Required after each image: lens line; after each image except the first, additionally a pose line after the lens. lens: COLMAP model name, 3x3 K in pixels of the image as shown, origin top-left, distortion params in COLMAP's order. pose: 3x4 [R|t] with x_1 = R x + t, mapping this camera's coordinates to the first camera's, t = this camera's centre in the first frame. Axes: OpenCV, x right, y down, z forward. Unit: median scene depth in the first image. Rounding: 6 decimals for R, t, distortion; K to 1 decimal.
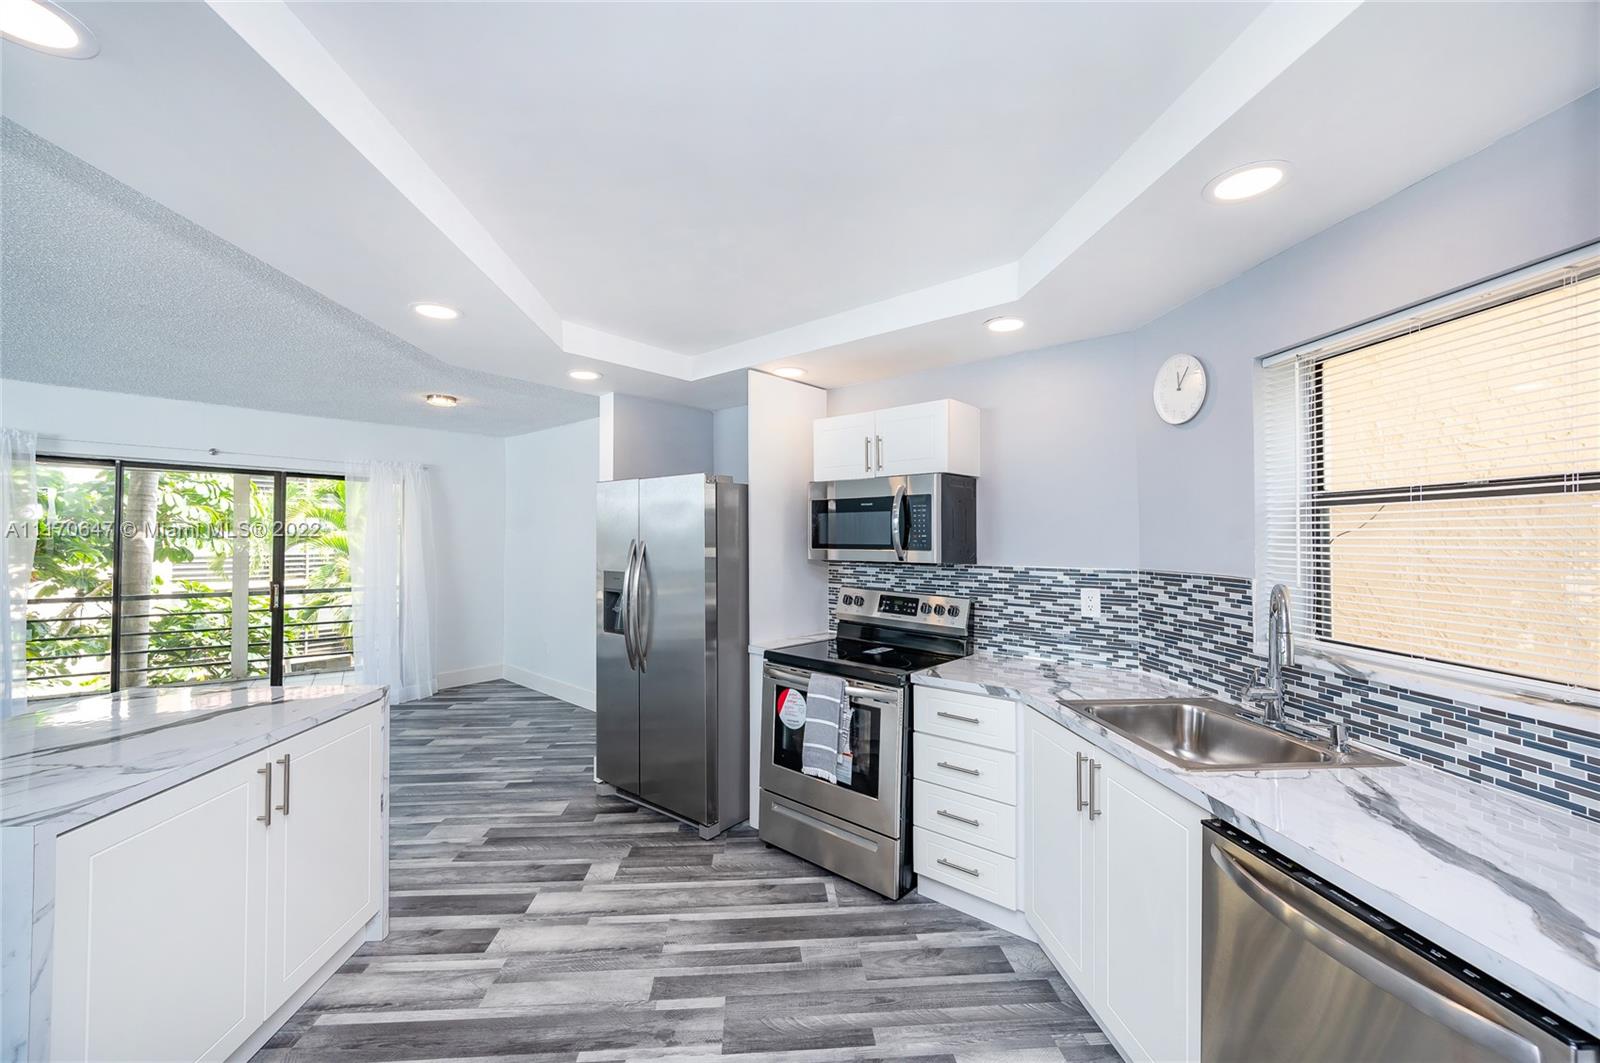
lens RADIAL K [[631.8, 0, 808.1], [0, 631.8, 531.1], [0, 0, 1]] dist [0.001233, 0.000339]
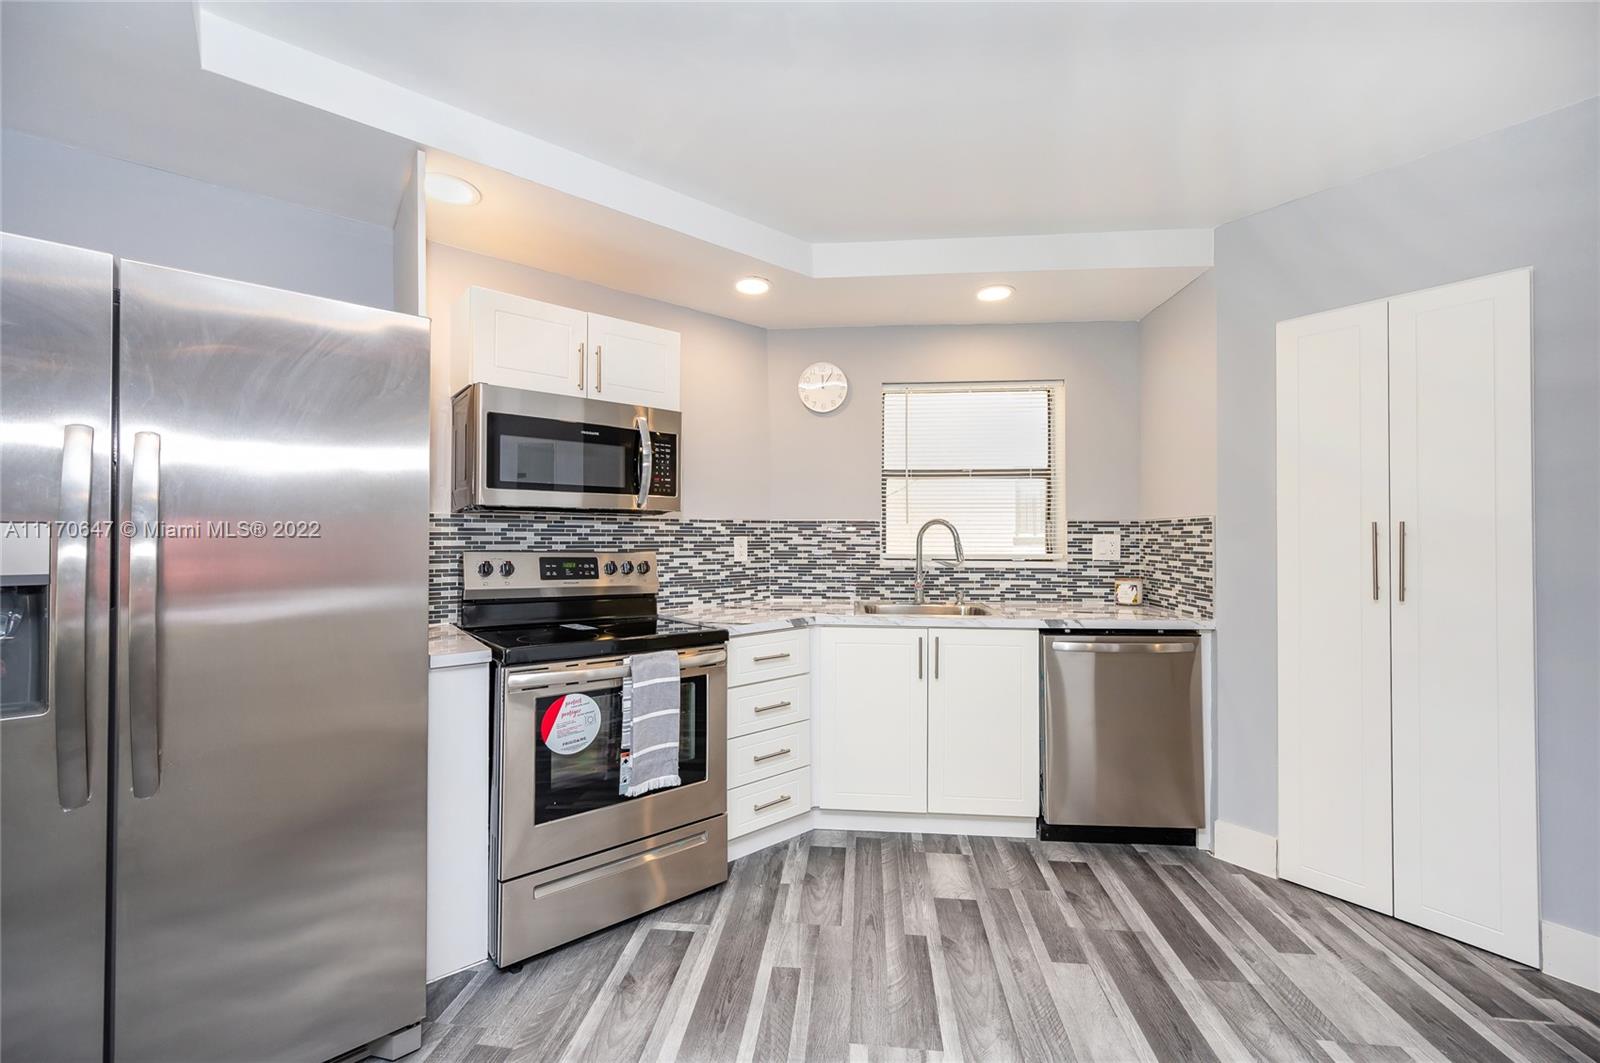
lens RADIAL K [[631.8, 0, 784.5], [0, 631.8, 529.3], [0, 0, 1]] dist [0.001233, 0.000339]
pose [[0.185074, 0.008567, 0.982687, -0.686868], [-0.012571, 0.999901, -0.006349, 0.084212], [-0.982644, -0.011178, 0.185164, 0.709696]]
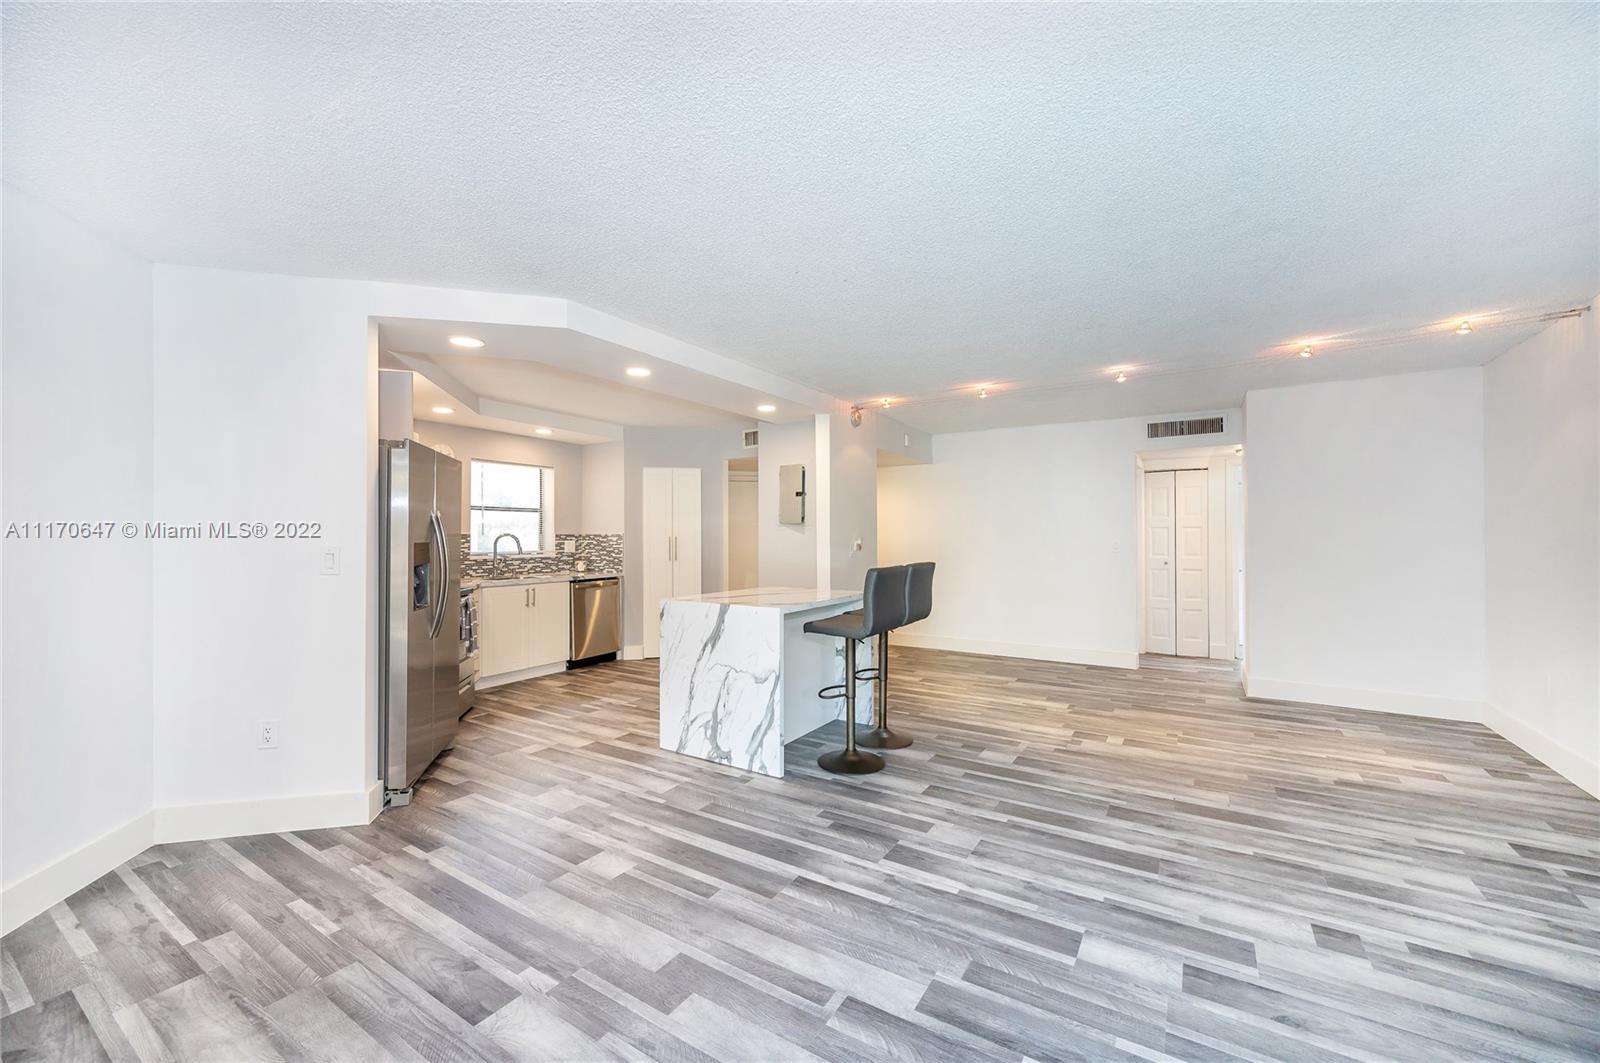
lens RADIAL K [[631.8, 0, 826.4], [0, 631.8, 530.0], [0, 0, 1]] dist [0.001233, 0.000339]
pose [[-0.828680, 0.006040, 0.559690, -1.715700], [-0.006493, 0.999771, -0.020403, 0.081179], [-0.559685, -0.020542, -0.828451, 1.876594]]
